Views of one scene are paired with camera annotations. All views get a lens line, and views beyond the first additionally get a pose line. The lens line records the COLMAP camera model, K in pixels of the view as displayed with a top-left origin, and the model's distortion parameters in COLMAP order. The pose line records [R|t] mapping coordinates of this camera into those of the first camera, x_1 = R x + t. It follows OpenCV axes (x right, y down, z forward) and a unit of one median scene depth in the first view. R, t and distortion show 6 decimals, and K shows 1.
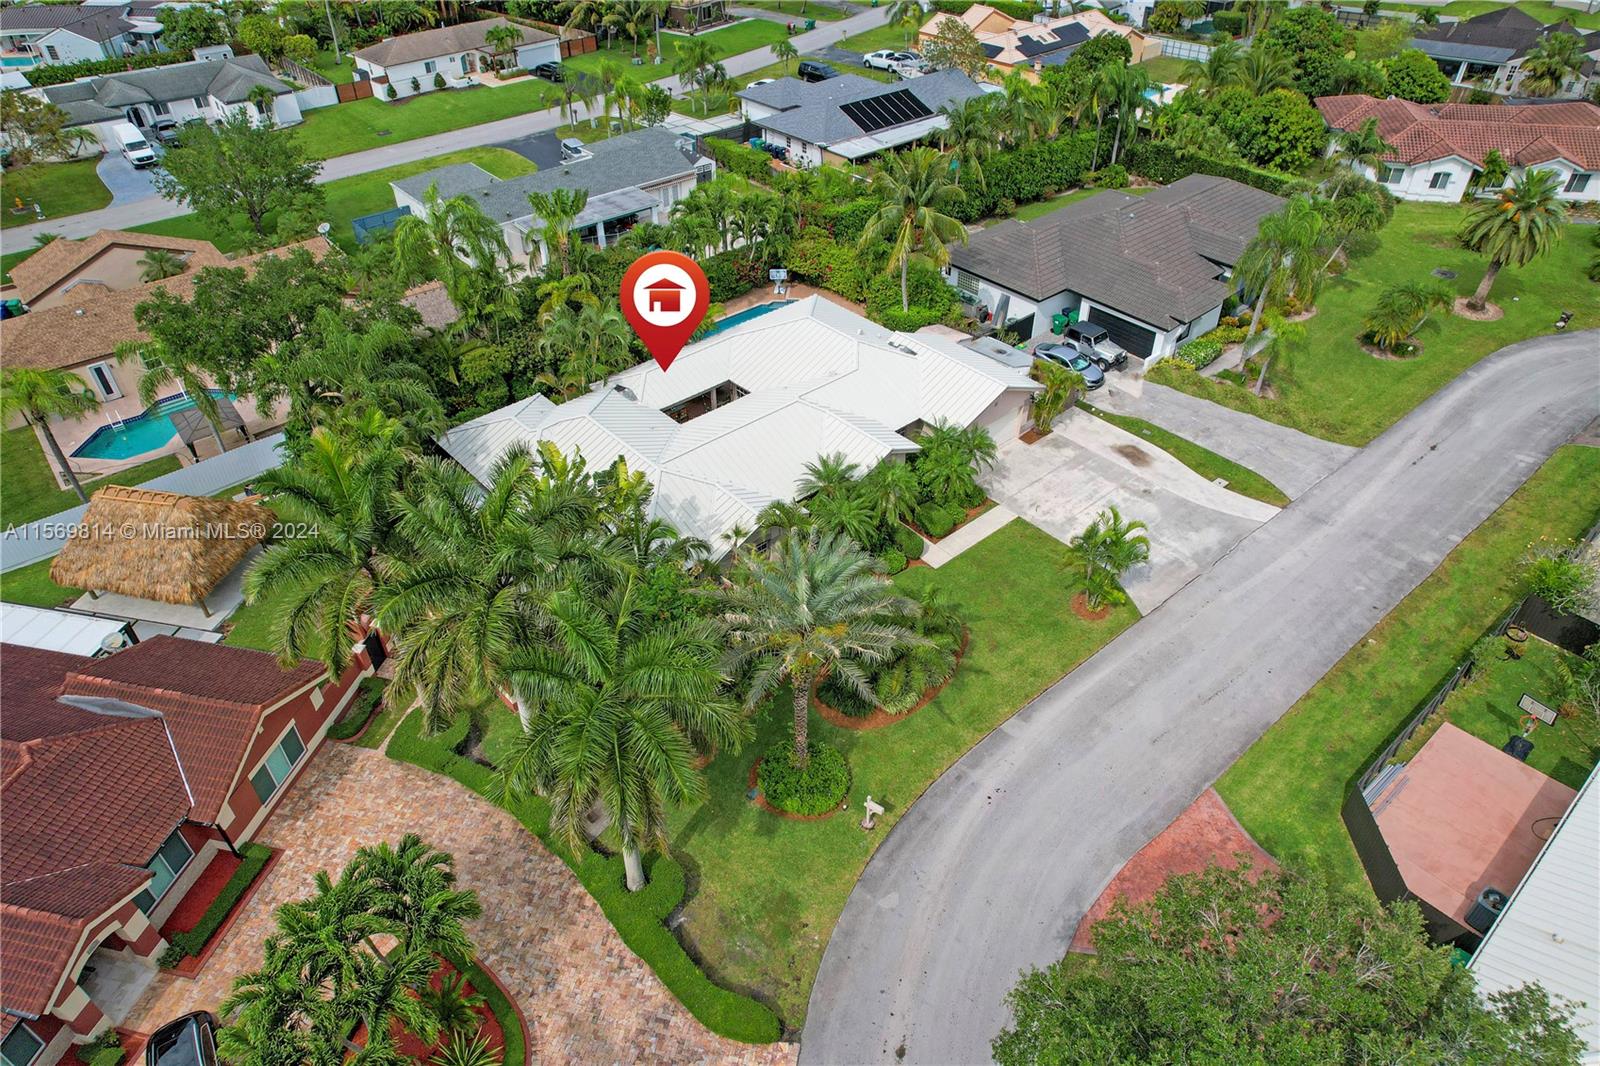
lens RADIAL K [[1027.6, 0, 807.0], [0, 1027.6, 527.2], [0, 0, 1]] dist [-0.083799, 0.076478]
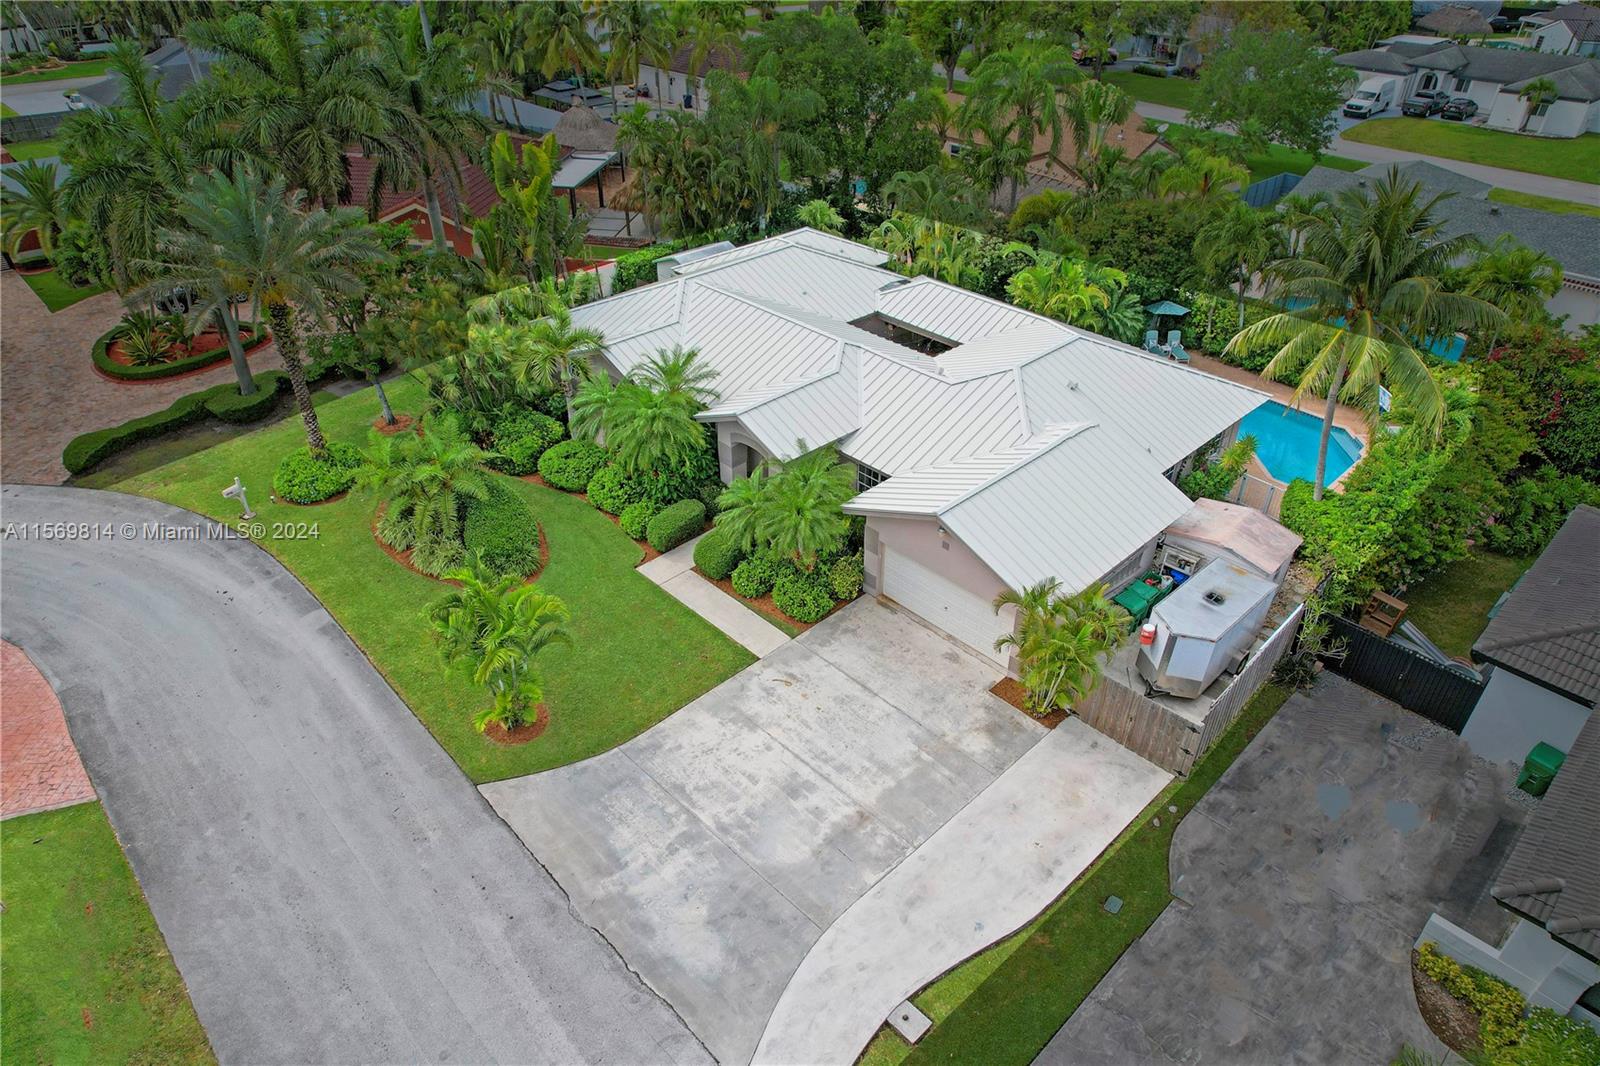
lens RADIAL K [[1027.6, 0, 807.0], [0, 1027.6, 527.2], [0, 0, 1]] dist [-0.083799, 0.076478]
pose [[0.046182, 0.562269, -0.825664, 0.590372], [-0.621892, 0.663017, 0.416724, -0.291098], [0.781740, 0.494229, 0.380289, 0.699581]]
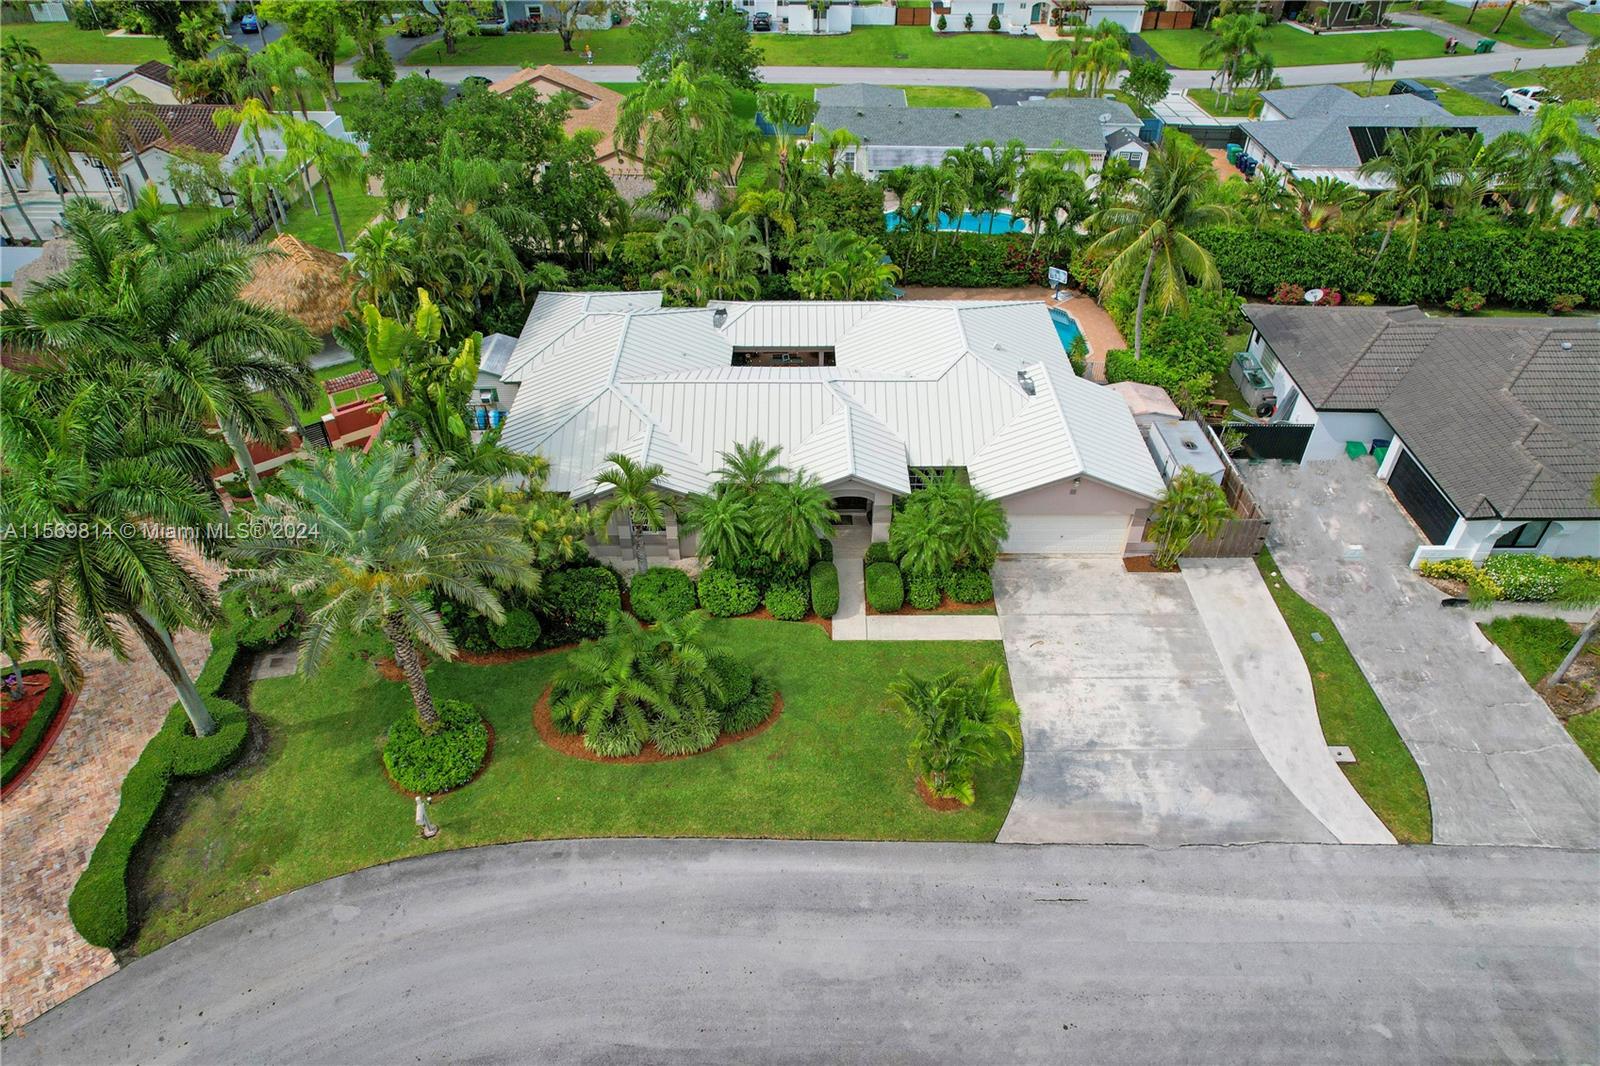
lens RADIAL K [[1027.6, 0, 807.0], [0, 1027.6, 527.2], [0, 0, 1]] dist [-0.083799, 0.076478]
pose [[0.750870, 0.415034, -0.513752, 0.402120], [-0.413665, 0.901939, 0.124042, -0.104492], [0.514855, 0.119382, 0.848924, 0.287116]]
